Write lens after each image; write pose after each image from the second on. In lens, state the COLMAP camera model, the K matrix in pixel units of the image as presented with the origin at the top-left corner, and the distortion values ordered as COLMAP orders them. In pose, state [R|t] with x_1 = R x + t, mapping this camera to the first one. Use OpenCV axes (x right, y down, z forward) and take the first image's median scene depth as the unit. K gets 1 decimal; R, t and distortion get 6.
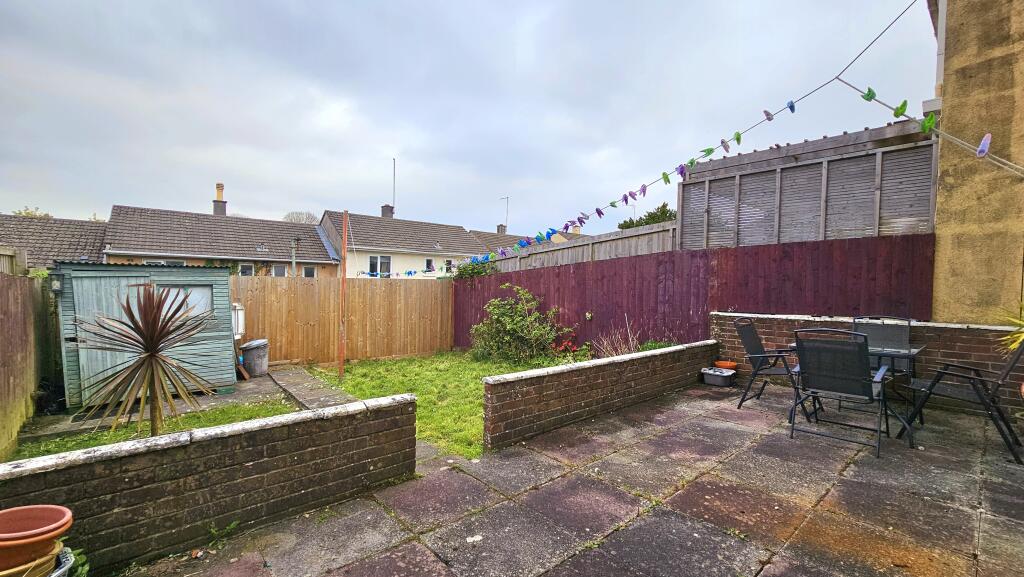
lens RADIAL K [[418.4, 0, 511.8], [0, 418.4, 288.0], [0, 0, 1]] dist [-0.001830, -0.000215]
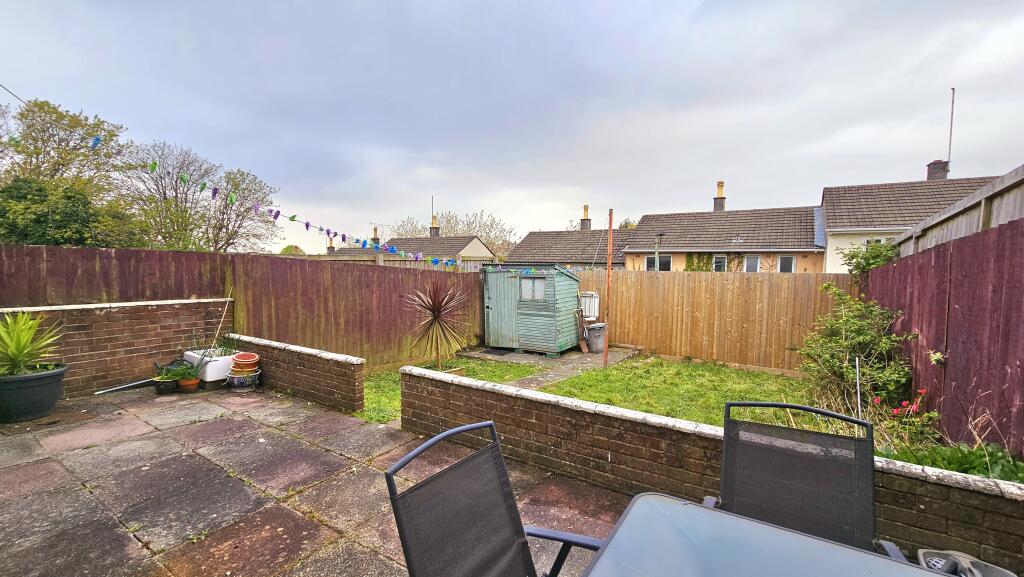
lens RADIAL K [[418.4, 0, 510.0], [0, 418.4, 292.3], [0, 0, 1]] dist [-0.001830, -0.000215]
pose [[0.295880, 0.052894, -0.953759, 0.419912], [-0.015770, 0.998600, 0.050488, -0.019986], [0.955095, 0.000103, 0.296300, 0.348274]]
